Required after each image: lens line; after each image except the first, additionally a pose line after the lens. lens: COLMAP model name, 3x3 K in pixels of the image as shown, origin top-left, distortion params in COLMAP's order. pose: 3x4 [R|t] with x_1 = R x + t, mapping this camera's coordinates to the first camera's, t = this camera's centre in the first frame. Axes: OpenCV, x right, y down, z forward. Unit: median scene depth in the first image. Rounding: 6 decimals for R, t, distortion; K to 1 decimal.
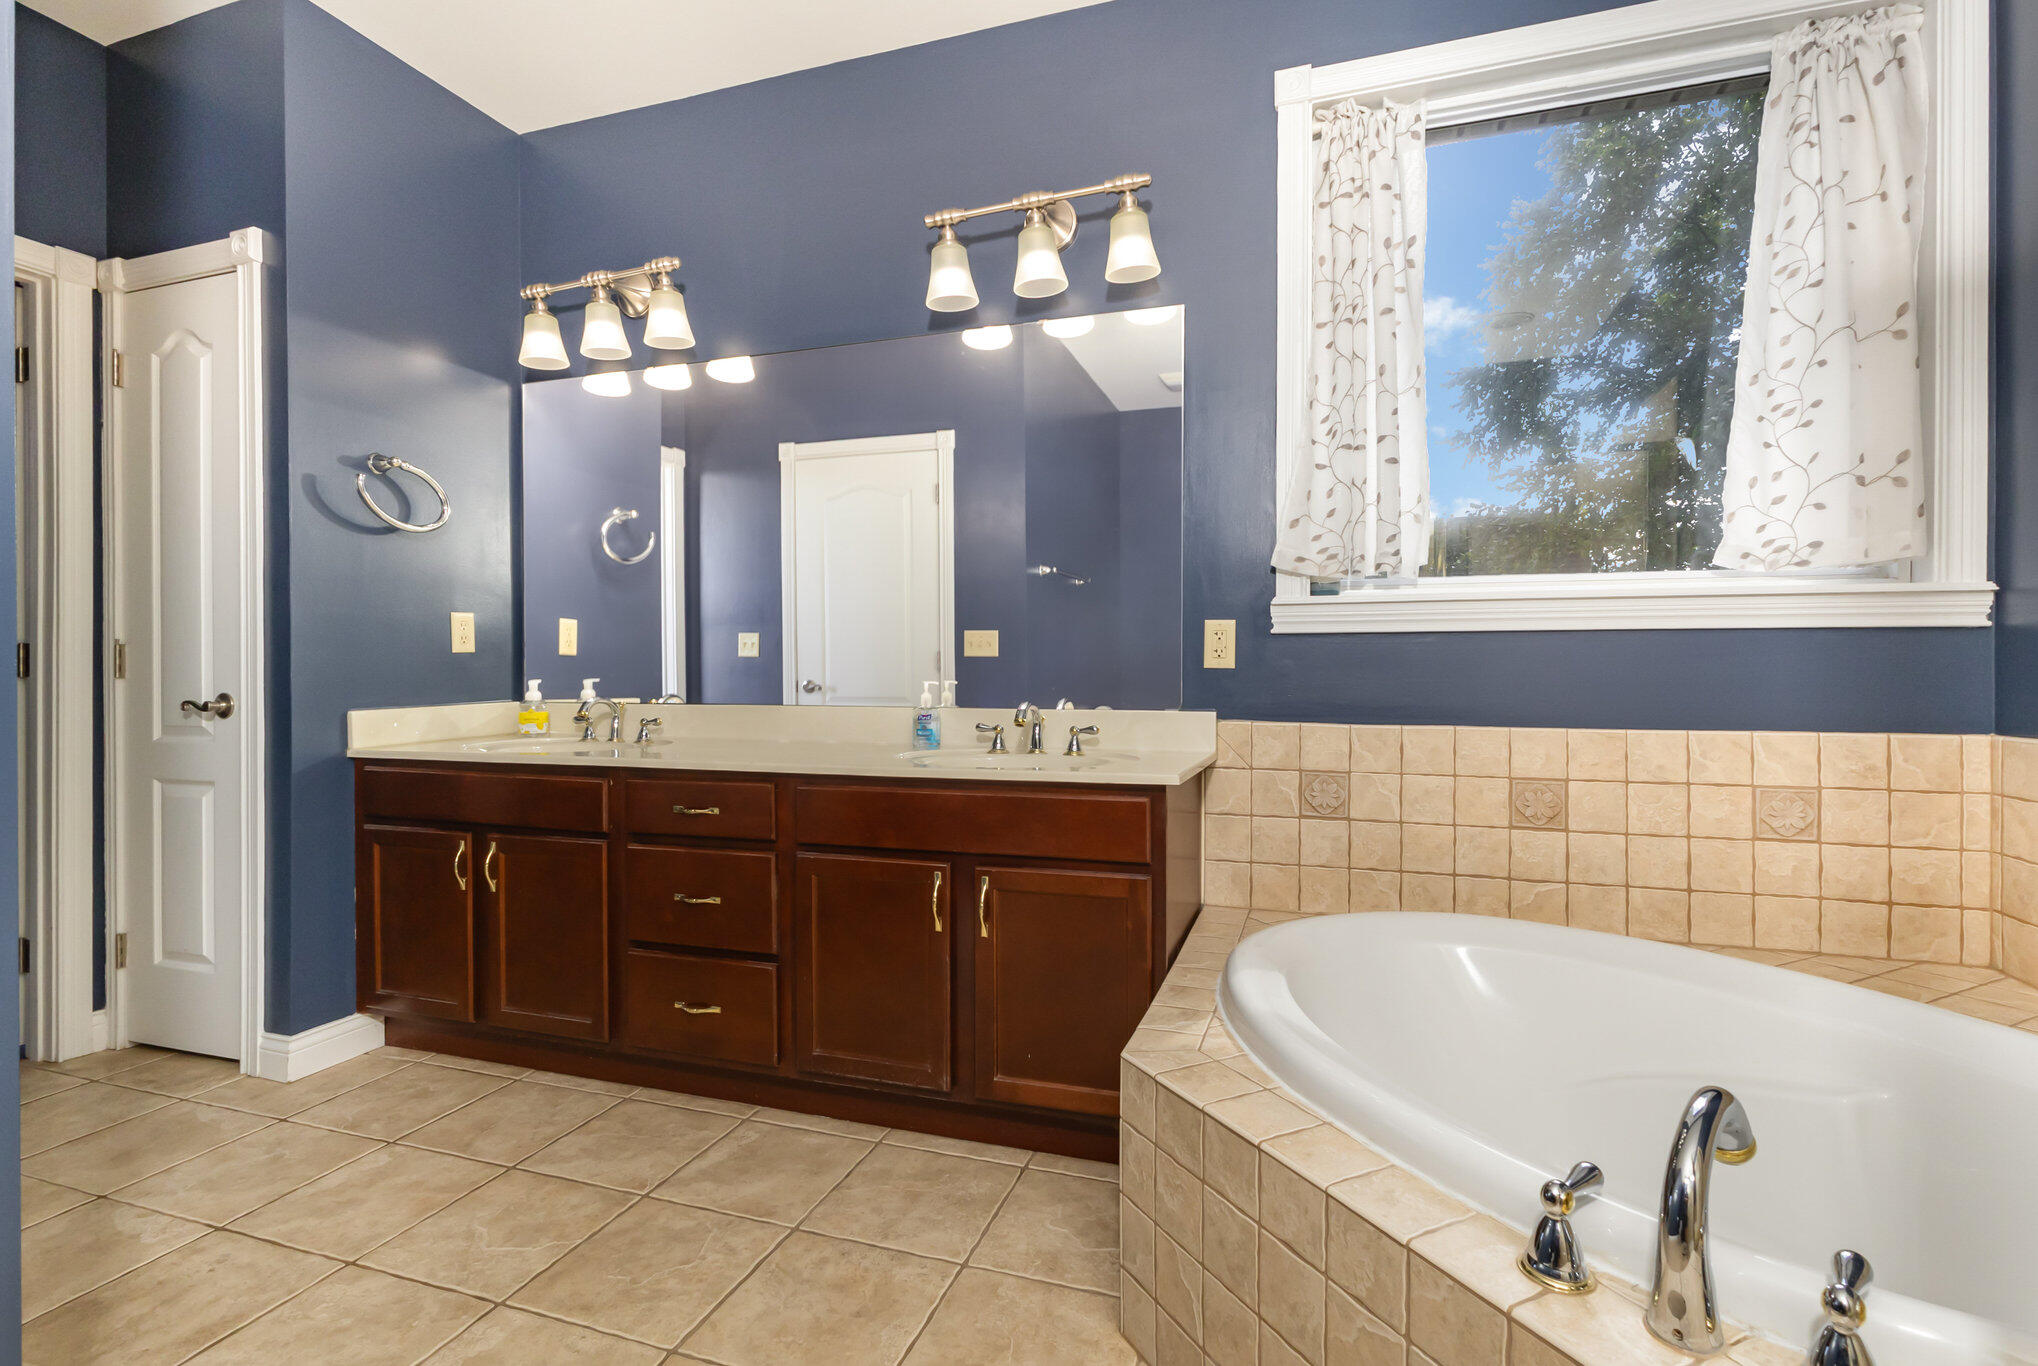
lens RADIAL K [[959.1, 0, 1018.7], [0, 959.1, 675.7], [0, 0, 1]] dist [0.010554, 0.002383]
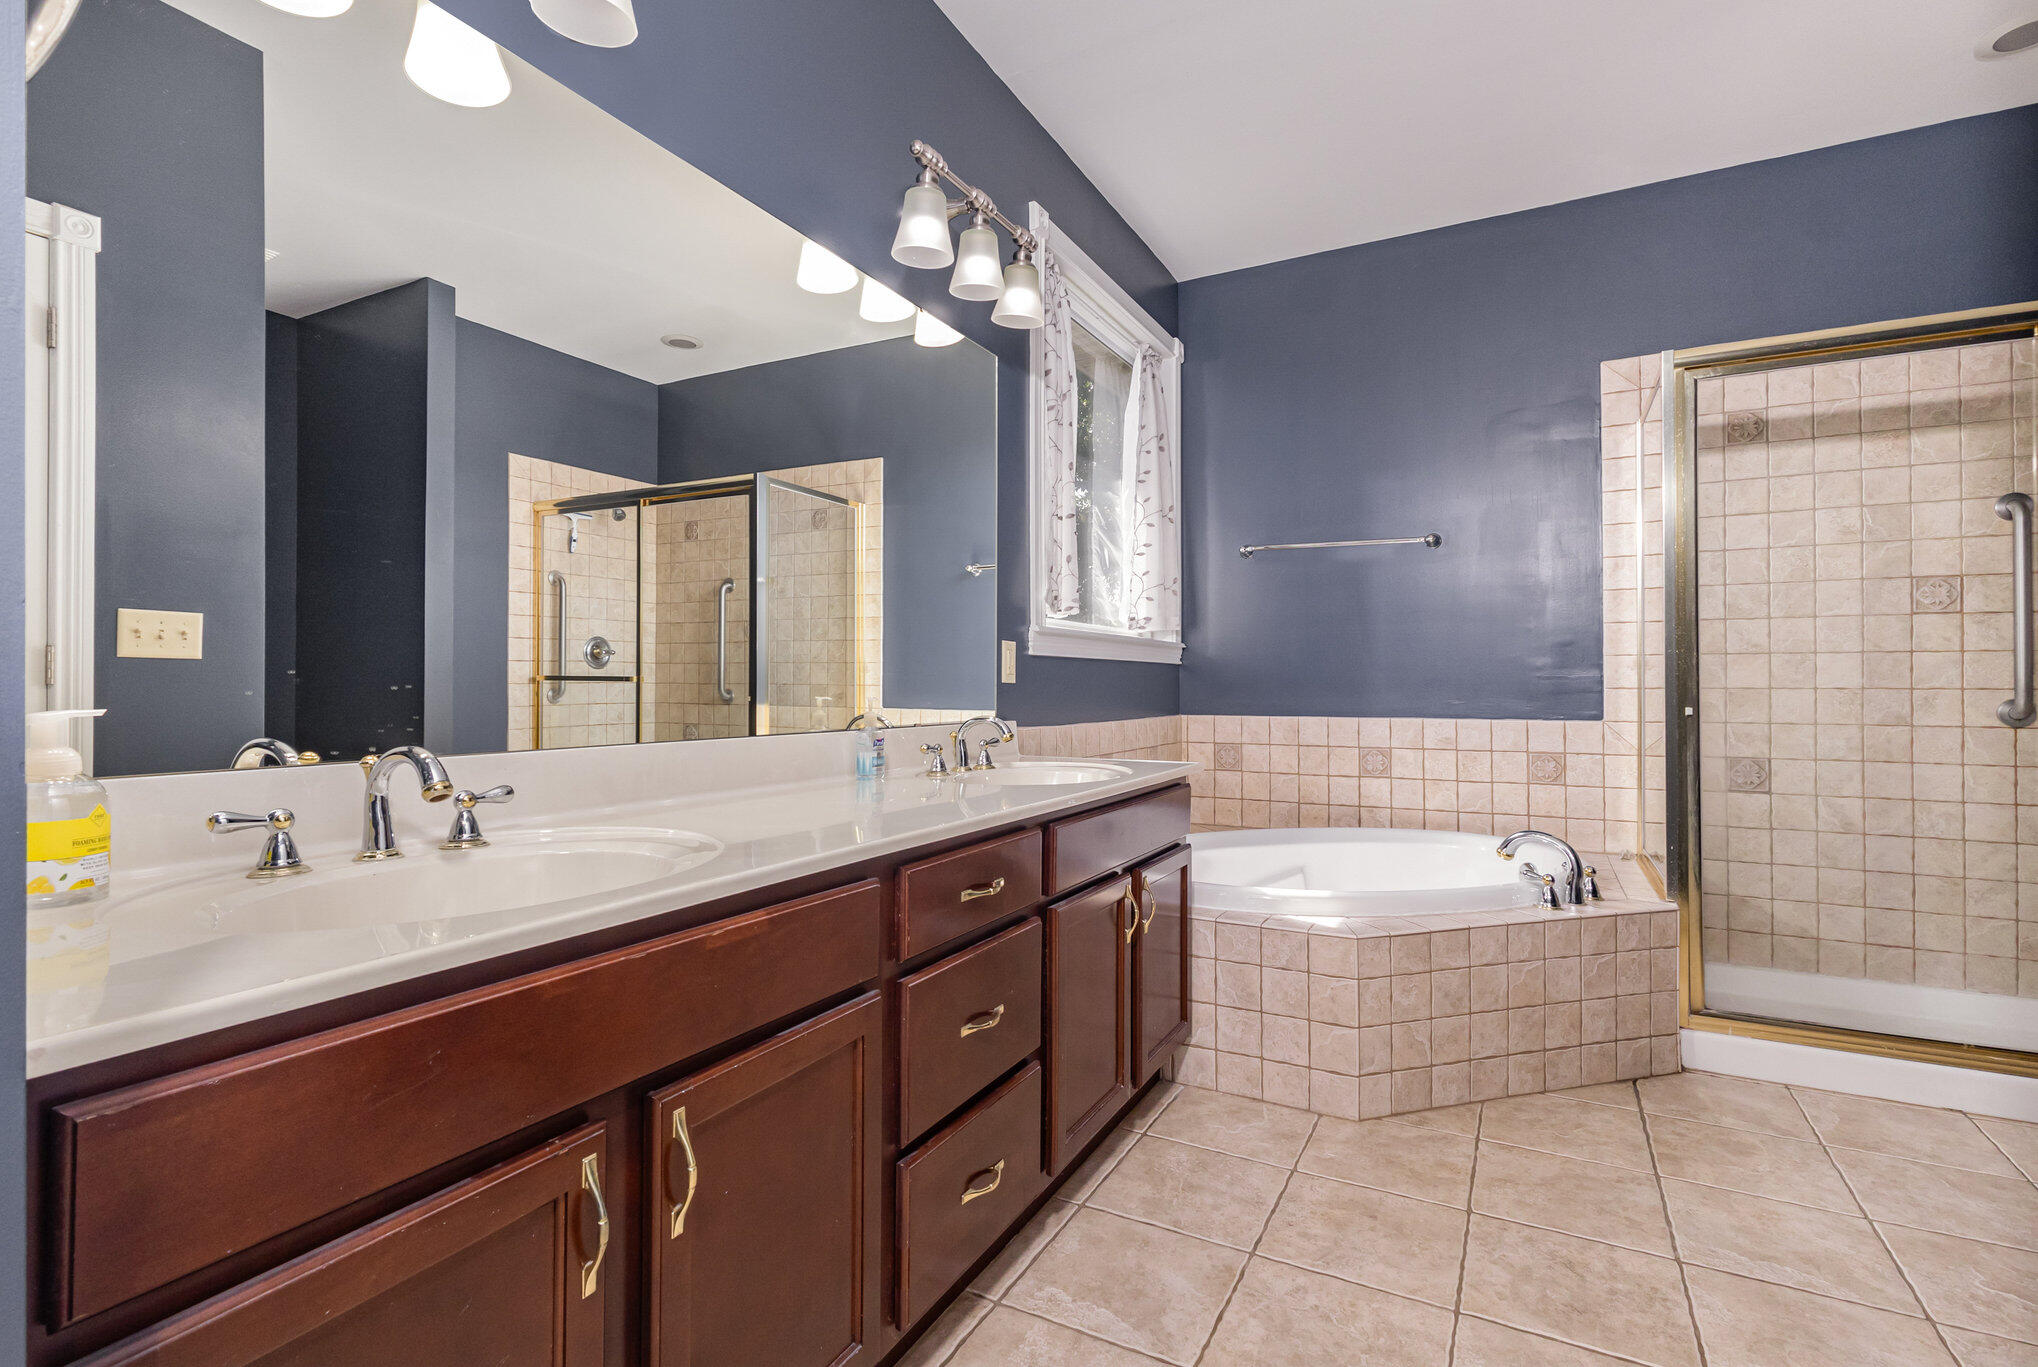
lens RADIAL K [[959.1, 0, 1021.3], [0, 959.1, 681.6], [0, 0, 1]] dist [0.010554, 0.002383]
pose [[0.159691, 0.005738, 0.987150, -1.126518], [0.003988, 0.999971, -0.006458, -0.002441], [-0.987159, 0.004968, 0.159663, 0.973139]]
